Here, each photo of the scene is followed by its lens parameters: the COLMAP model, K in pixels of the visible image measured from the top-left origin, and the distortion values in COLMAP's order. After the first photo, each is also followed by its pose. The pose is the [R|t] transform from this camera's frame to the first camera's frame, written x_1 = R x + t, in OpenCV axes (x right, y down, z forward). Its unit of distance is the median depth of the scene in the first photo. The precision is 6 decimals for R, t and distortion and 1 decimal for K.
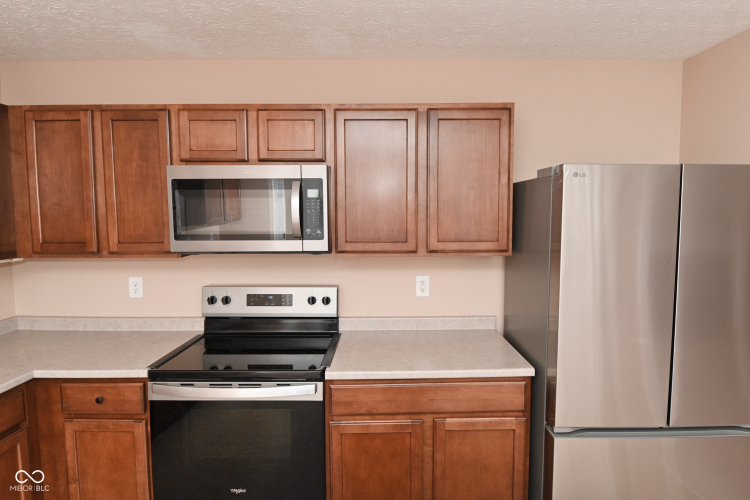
lens RADIAL K [[399.0, 0, 379.2], [0, 399.0, 247.3], [0, 0, 1]] dist [0.002903, -0.013242]
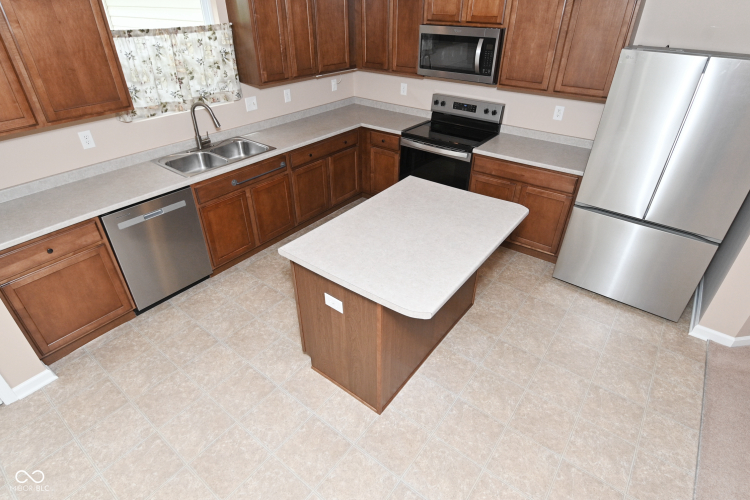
lens RADIAL K [[399.0, 0, 380.4], [0, 399.0, 245.4], [0, 0, 1]] dist [0.002903, -0.013242]
pose [[0.795519, 0.331116, -0.507456, 0.604618], [-0.056685, 0.874481, 0.481737, -0.185765], [0.603272, -0.354466, 0.714435, -0.808582]]
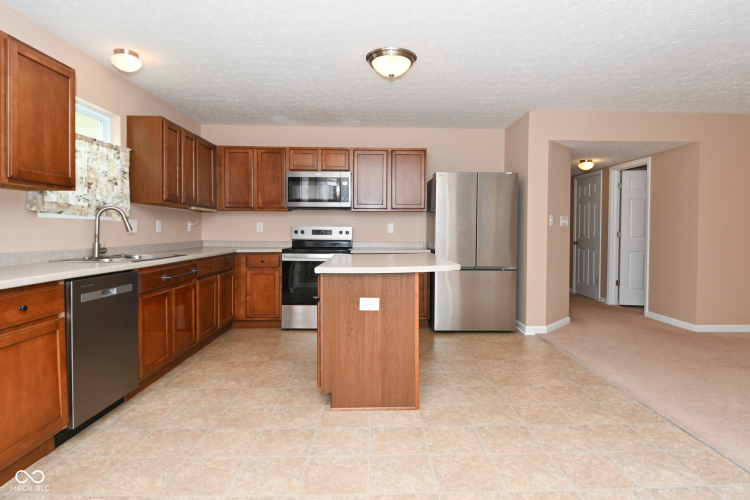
lens RADIAL K [[418.1, 0, 391.2], [0, 418.1, 237.4], [0, 0, 1]] dist [0.000460, -0.003306]
pose [[0.999154, 0.006244, 0.040658, 0.018577], [-0.003789, 0.998180, -0.060187, 0.344543], [-0.040960, 0.059982, 0.997359, -1.541872]]
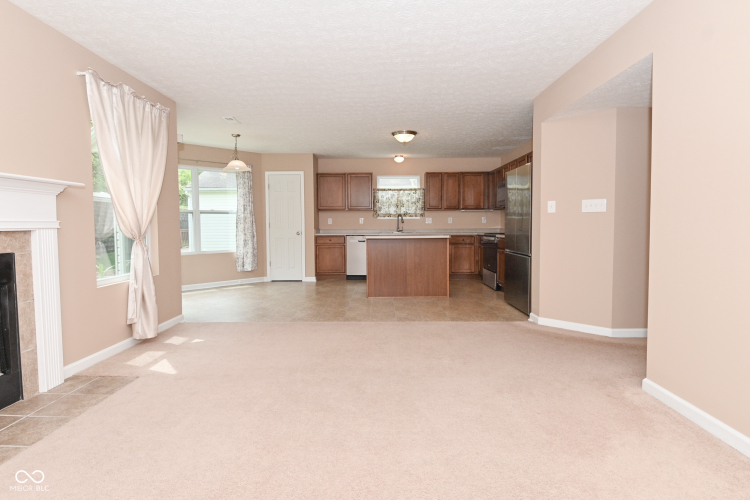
lens RADIAL K [[399.0, 0, 375.0], [0, 399.0, 245.1], [0, 0, 1]] dist [0.002903, -0.013242]
pose [[-0.008585, 0.048376, -0.998792, 3.196582], [-0.071508, 0.996242, 0.048867, 0.274592], [0.997403, 0.071841, -0.005093, -0.098059]]
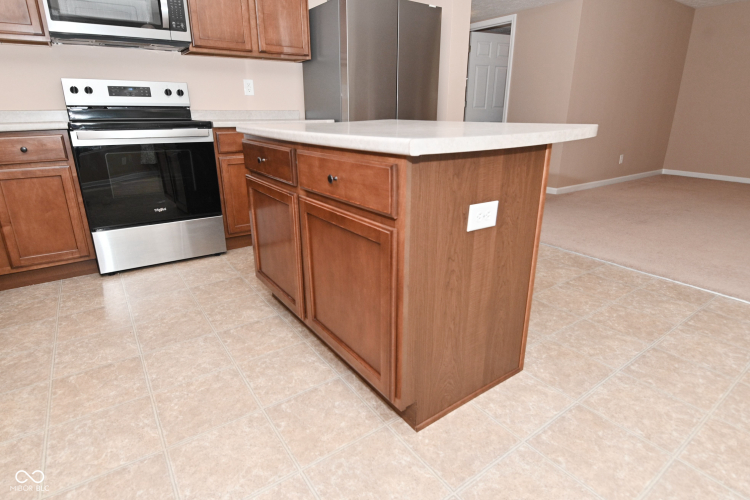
lens RADIAL K [[399.0, 0, 379.8], [0, 399.0, 242.2], [0, 0, 1]] dist [0.002903, -0.013242]
pose [[0.811165, -0.179345, 0.556639, -0.479116], [0.044300, 0.967925, 0.247302, 0.359037], [-0.583138, -0.175943, 0.793092, -0.572310]]
